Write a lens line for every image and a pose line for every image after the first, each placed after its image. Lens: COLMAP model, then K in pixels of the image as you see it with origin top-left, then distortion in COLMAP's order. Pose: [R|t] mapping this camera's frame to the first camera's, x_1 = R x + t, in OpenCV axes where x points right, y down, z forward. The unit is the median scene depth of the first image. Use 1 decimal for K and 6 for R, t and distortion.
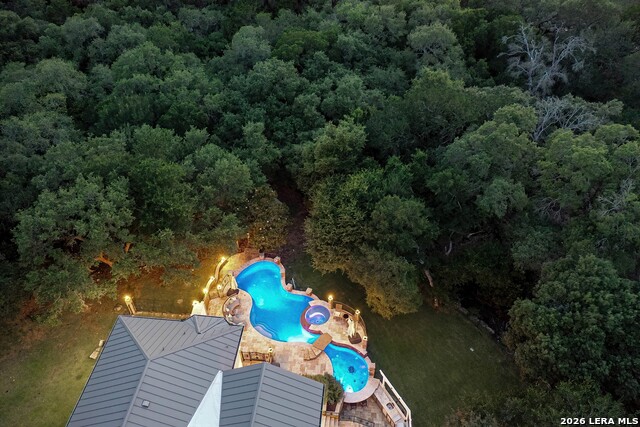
lens RADIAL K [[506.8, 0, 320.0], [0, 506.8, 213.5], [0, 0, 1]] dist [-0.003040, 0.007844]
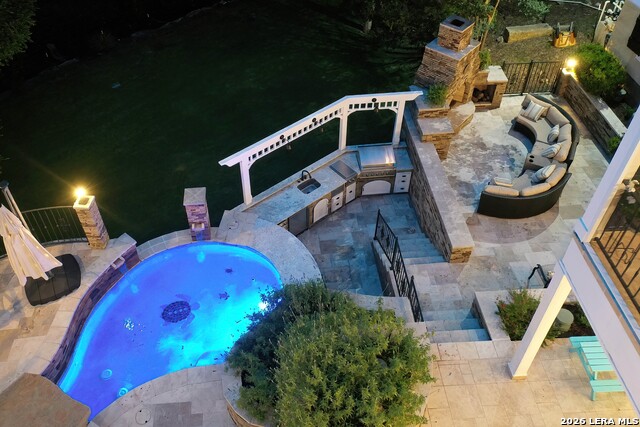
lens RADIAL K [[534.2, 0, 292.0], [0, 534.2, 140.5], [0, 0, 1]] dist [0.000767, 0.004895]
pose [[-0.150786, -0.625002, 0.765921, -0.096557], [0.694462, 0.484433, 0.532022, 0.161062], [-0.703553, 0.612125, 0.360995, 0.795491]]
